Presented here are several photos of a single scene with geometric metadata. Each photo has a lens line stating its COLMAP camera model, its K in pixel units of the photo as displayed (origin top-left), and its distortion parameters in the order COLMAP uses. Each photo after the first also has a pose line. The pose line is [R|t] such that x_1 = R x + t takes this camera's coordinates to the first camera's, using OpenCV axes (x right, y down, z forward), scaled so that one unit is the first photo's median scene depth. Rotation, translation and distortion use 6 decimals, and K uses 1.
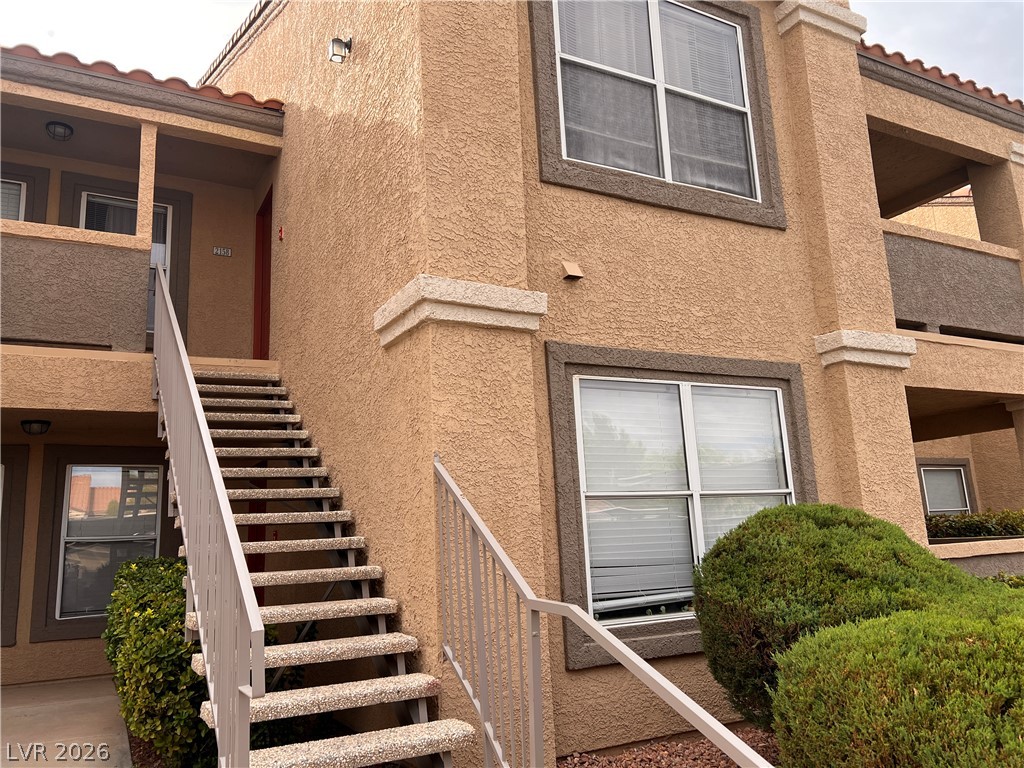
lens RADIAL K [[768.9, 0, 512.0], [0, 768.9, 384.0], [0, 0, 1]] dist [0.062824, -0.087830]
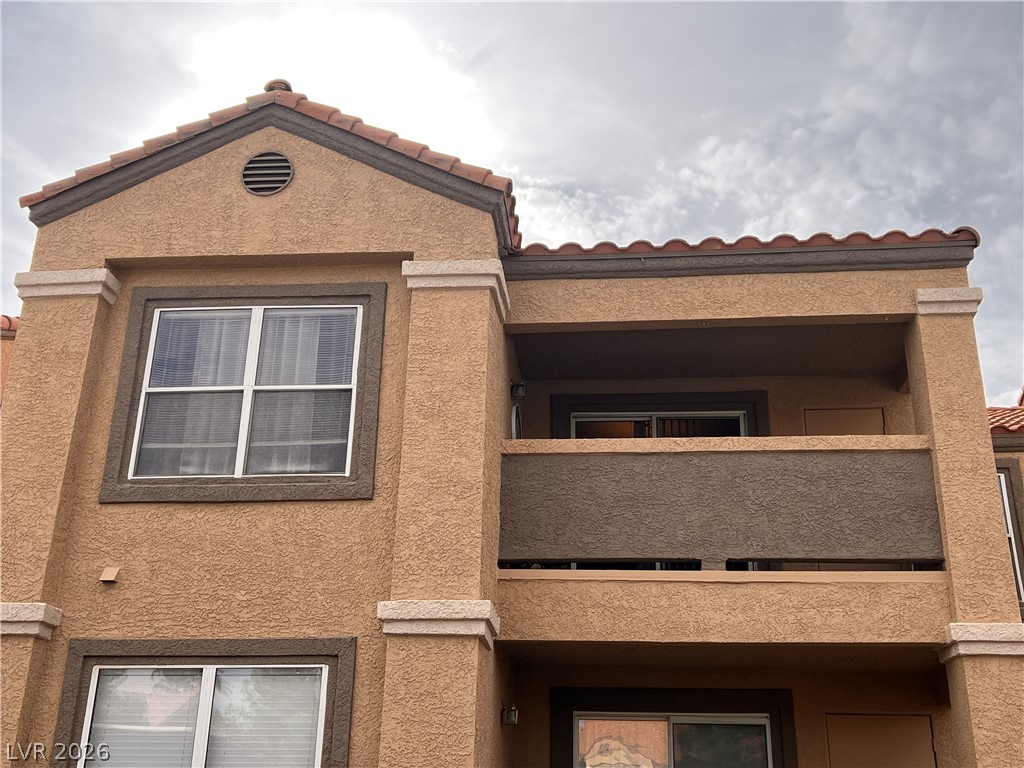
lens RADIAL K [[1096.9, 0, 513.0], [0, 1096.9, 365.6], [0, 0, 1]] dist [0.120185, -0.342922]
pose [[0.838845, -0.162757, -0.519470, 1.499644], [0.055130, 0.974752, -0.216379, -0.054394], [0.541571, 0.152870, 0.826639, -0.139550]]
